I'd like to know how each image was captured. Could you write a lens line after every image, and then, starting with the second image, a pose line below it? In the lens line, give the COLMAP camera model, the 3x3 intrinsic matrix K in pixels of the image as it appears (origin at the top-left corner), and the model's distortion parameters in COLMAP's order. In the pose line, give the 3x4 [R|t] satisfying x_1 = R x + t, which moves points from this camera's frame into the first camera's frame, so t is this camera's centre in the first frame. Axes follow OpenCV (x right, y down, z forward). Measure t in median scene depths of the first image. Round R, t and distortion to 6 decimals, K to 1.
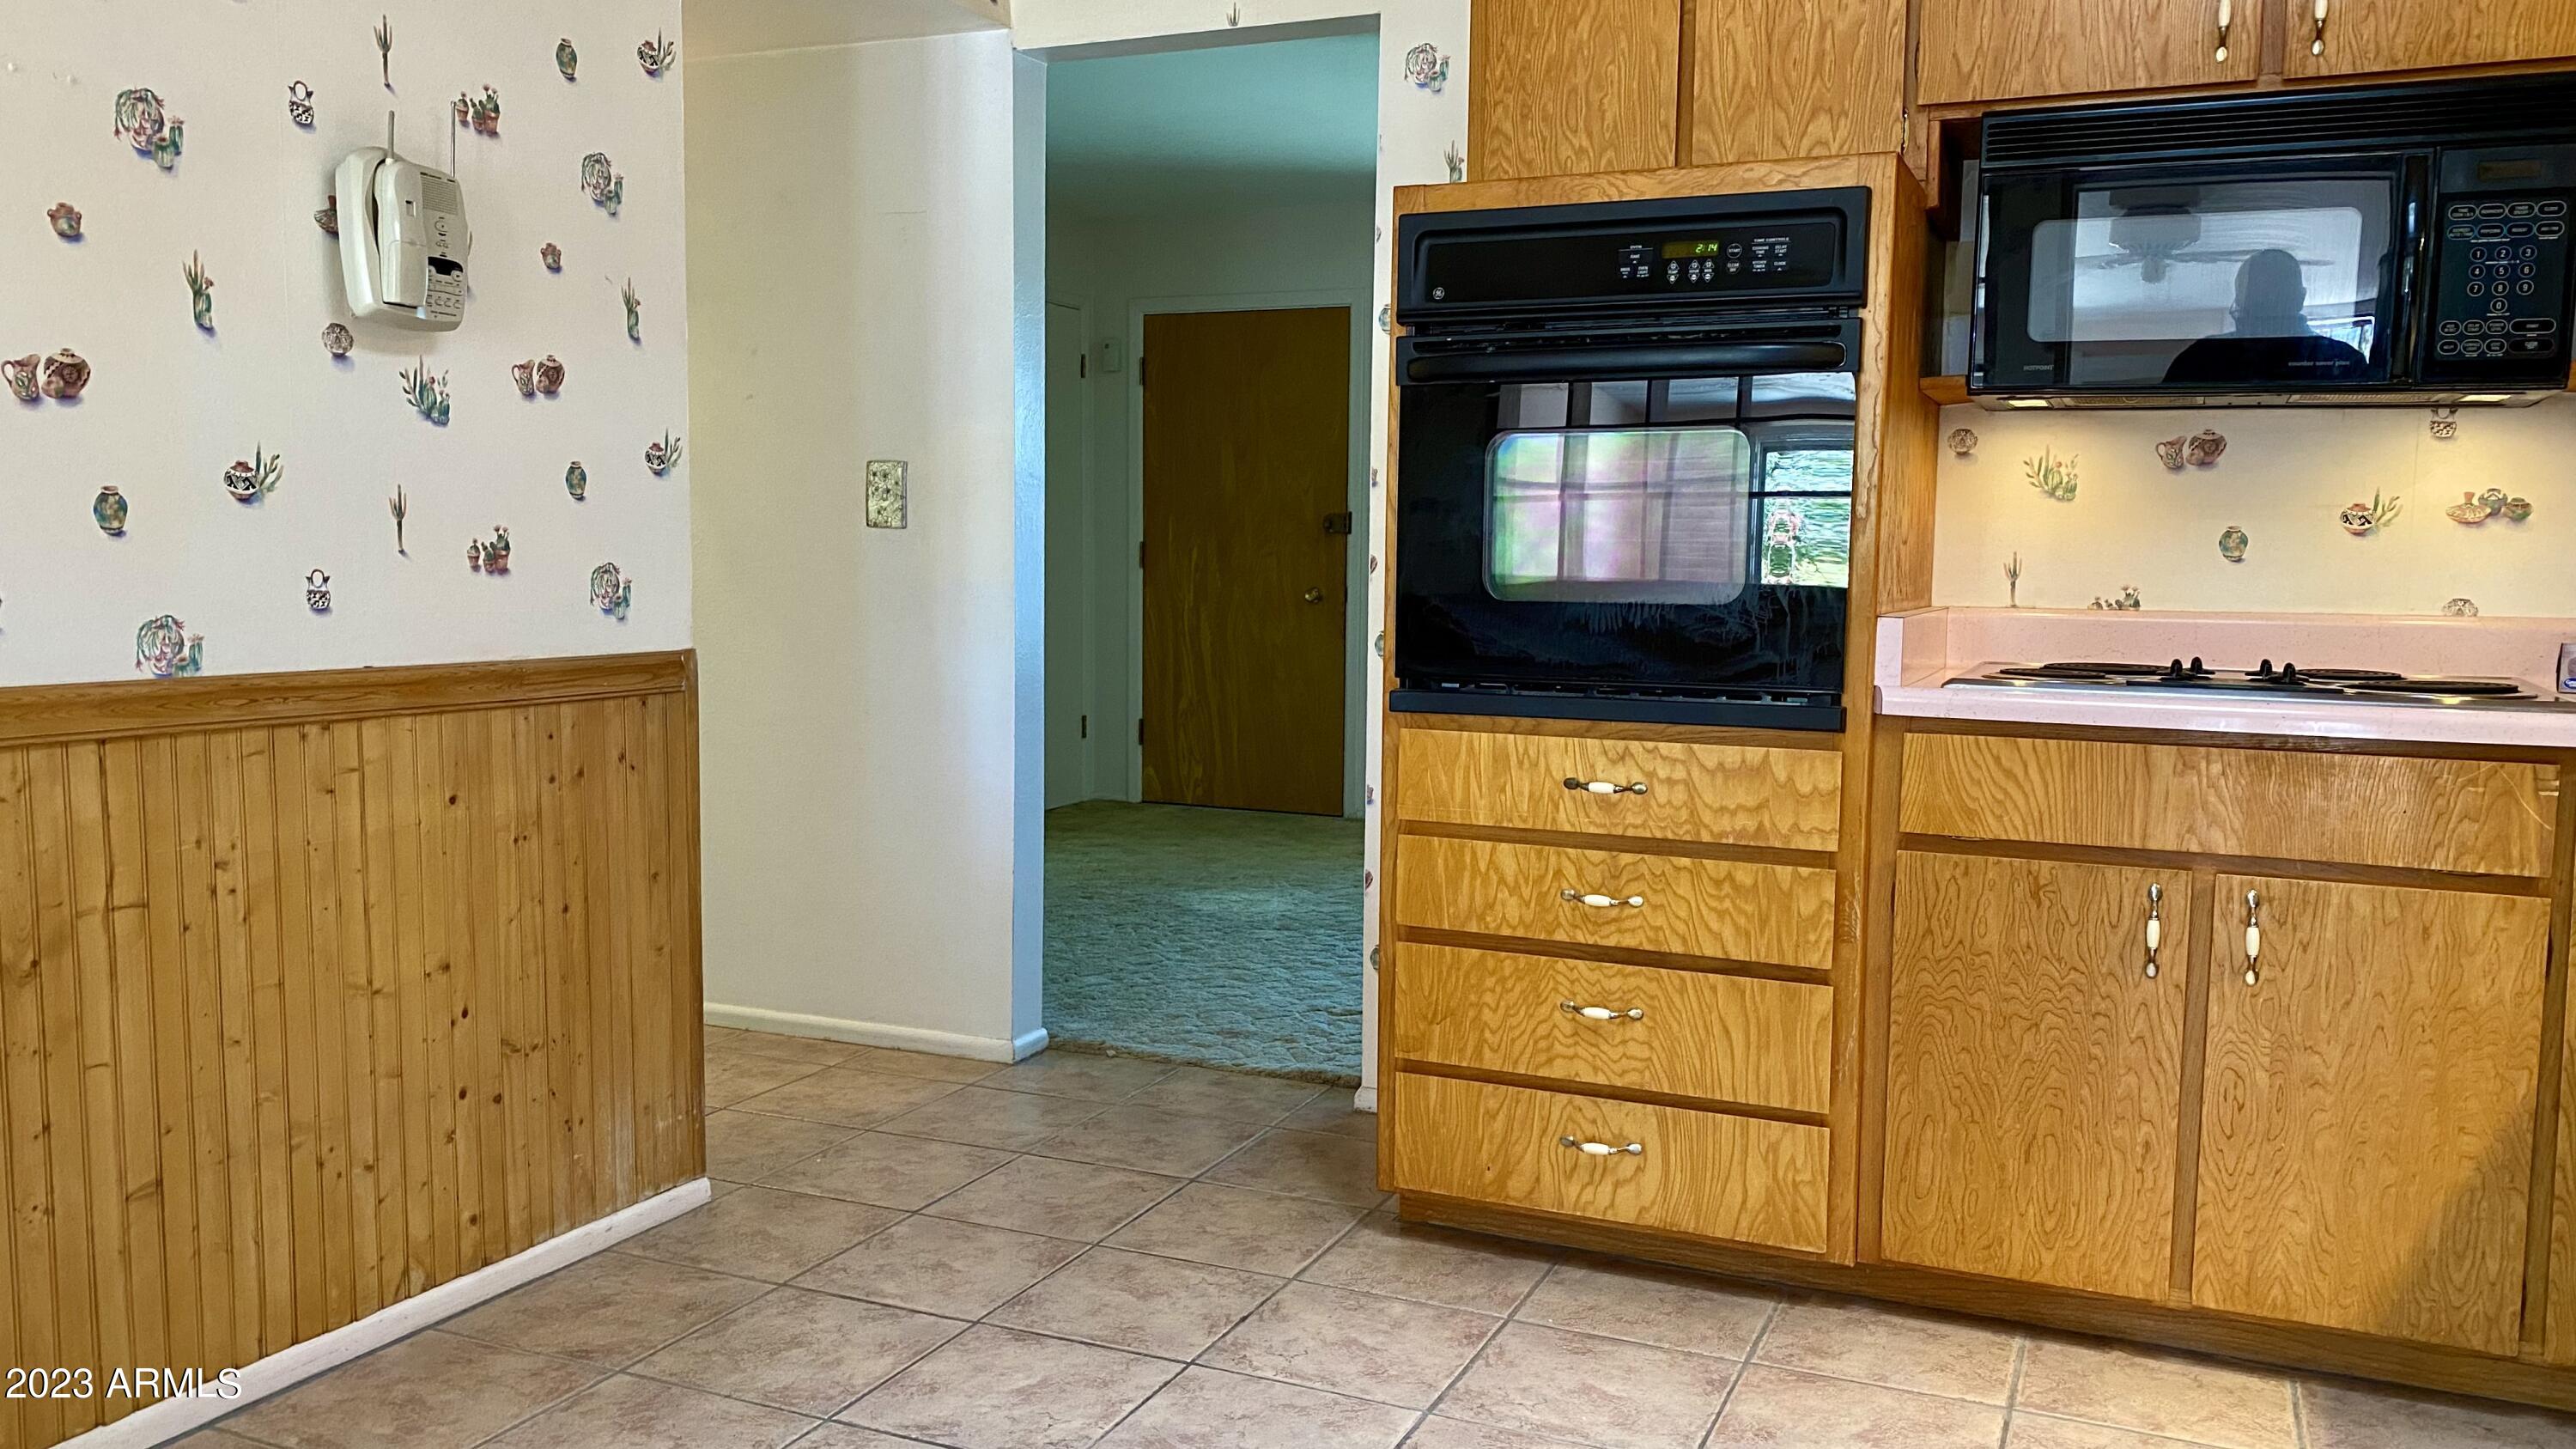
lens RADIAL K [[1939.0, 0, 1424.1], [0, 1939.0, 710.4], [0, 0, 1]] dist [0.045237, -0.042502]
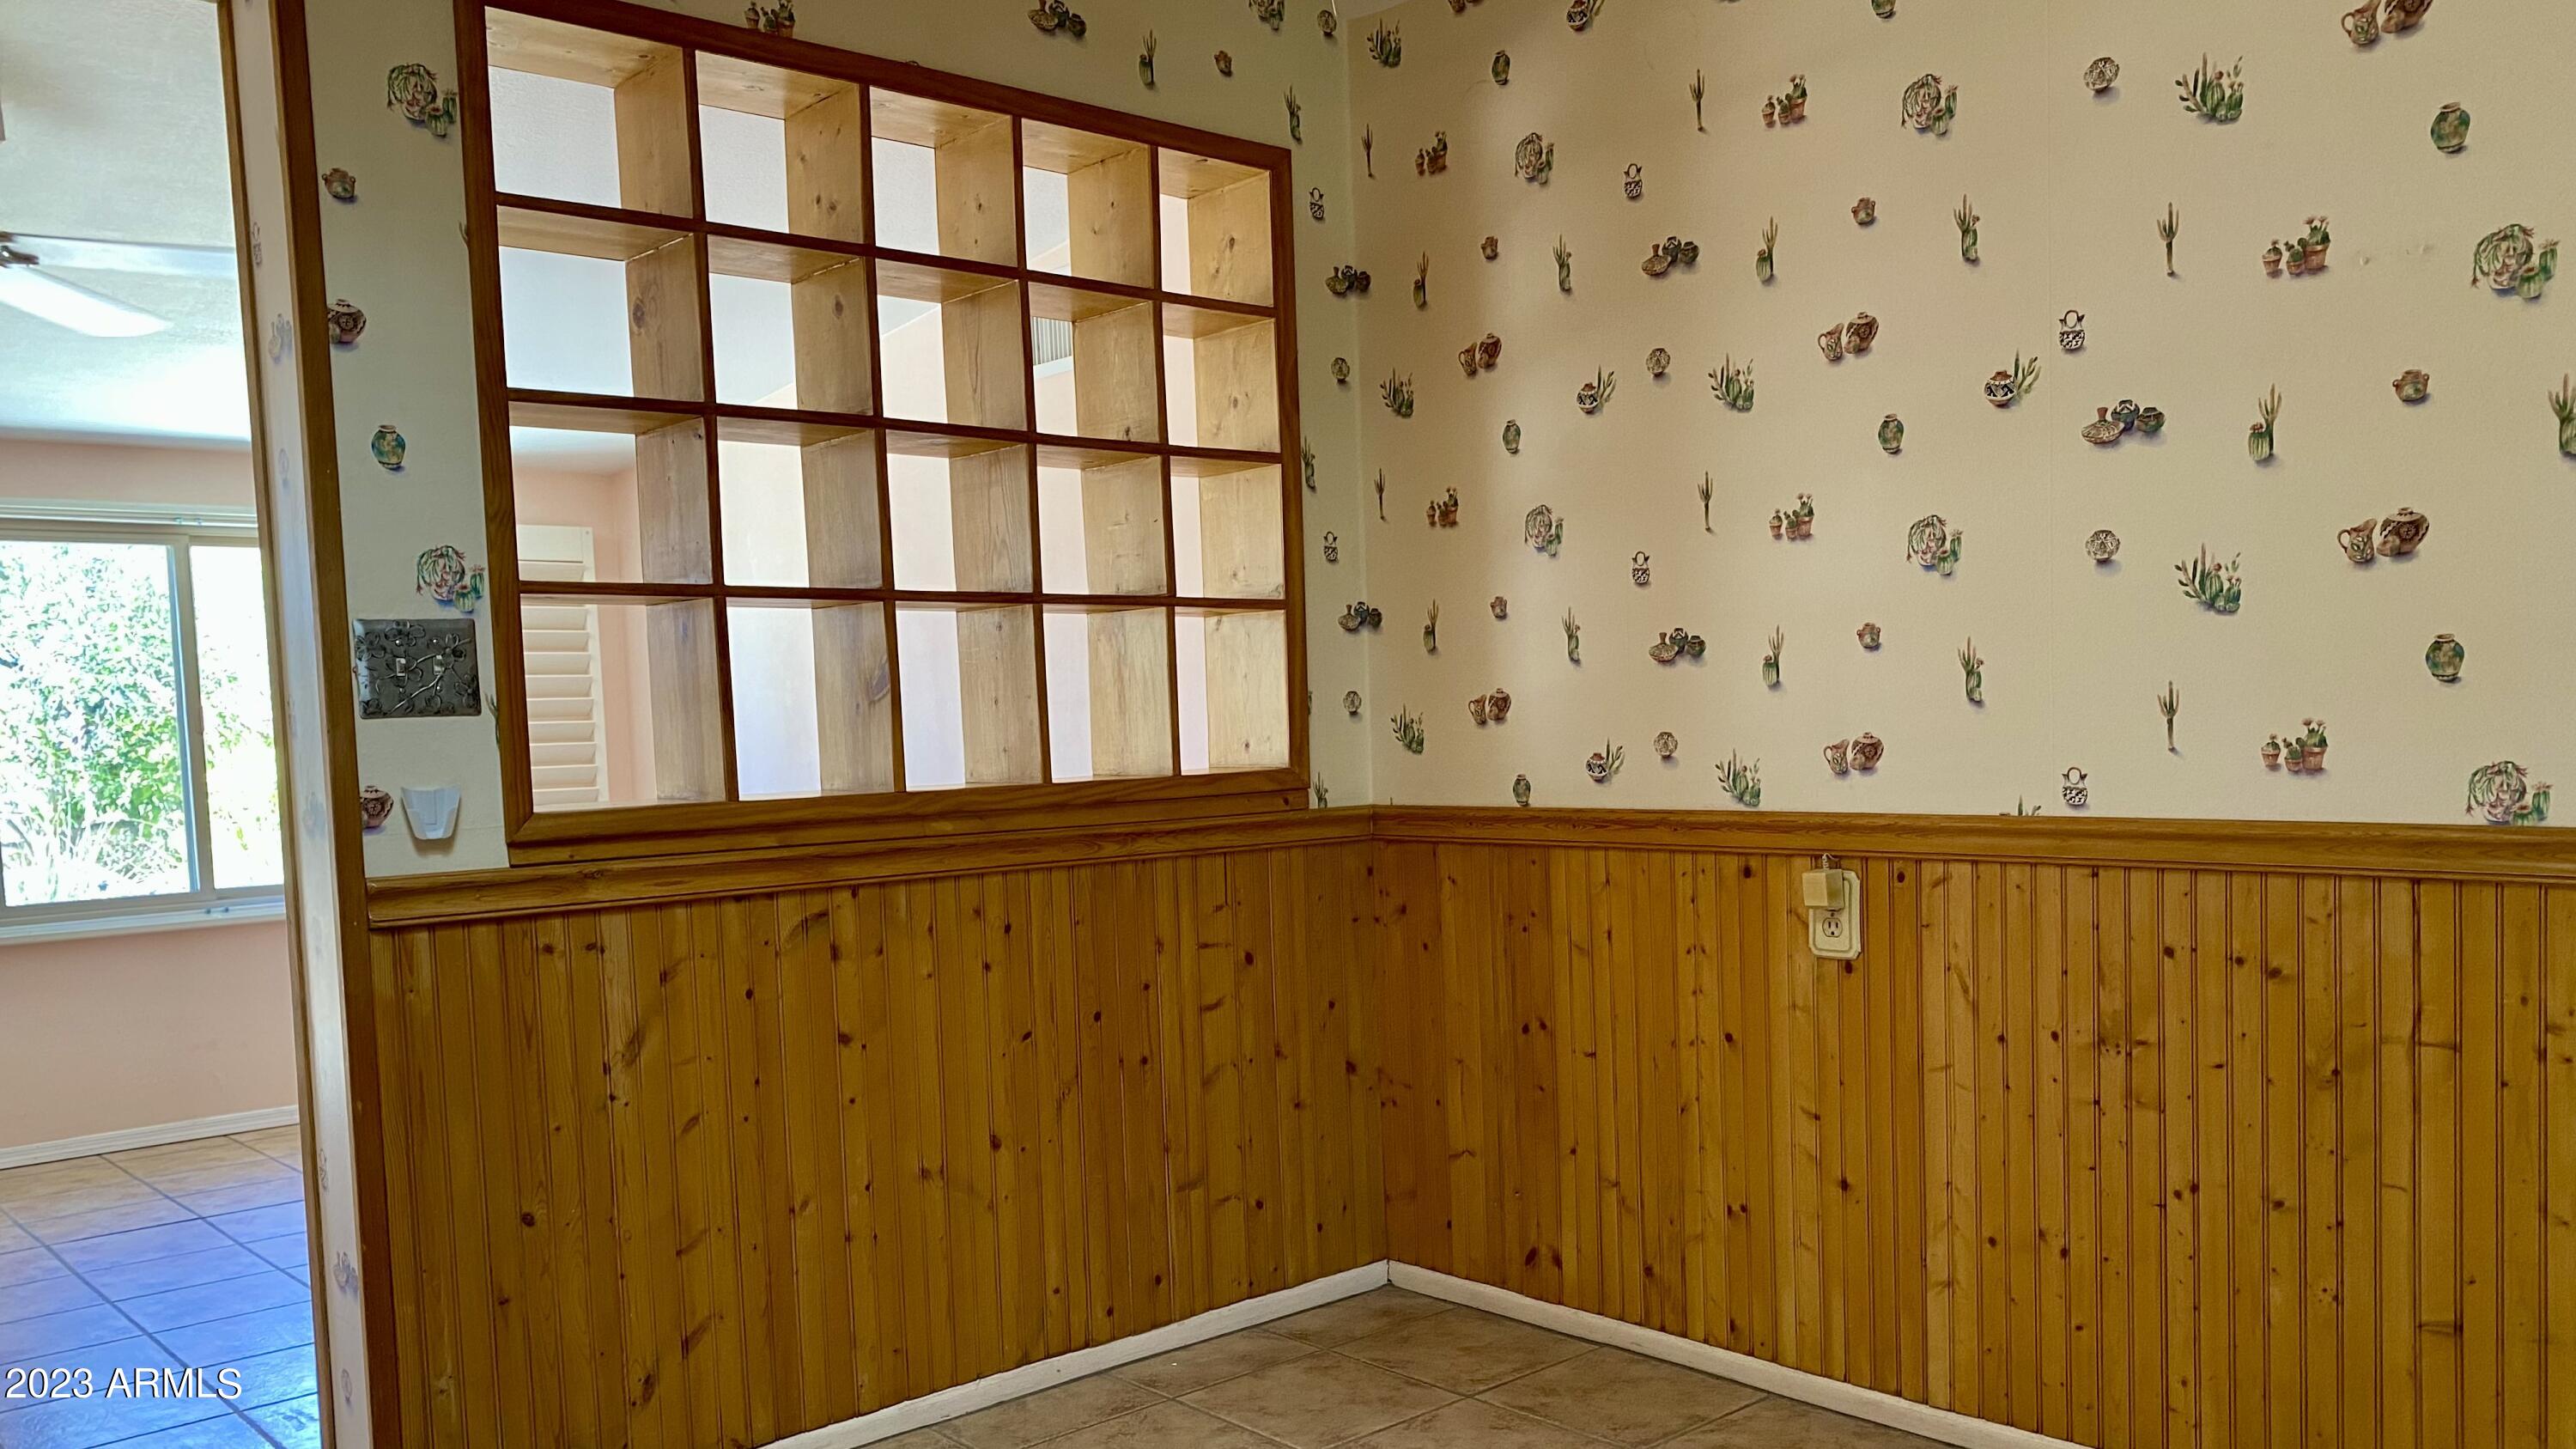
lens RADIAL K [[1939.0, 0, 1322.0], [0, 1939.0, 830.9], [0, 0, 1]] dist [0.045237, -0.042502]
pose [[-0.426619, 0.055849, -0.902705, 0.506171], [-0.049130, 0.995187, 0.084790, -0.069660], [0.903096, 0.080522, -0.421822, 0.905270]]
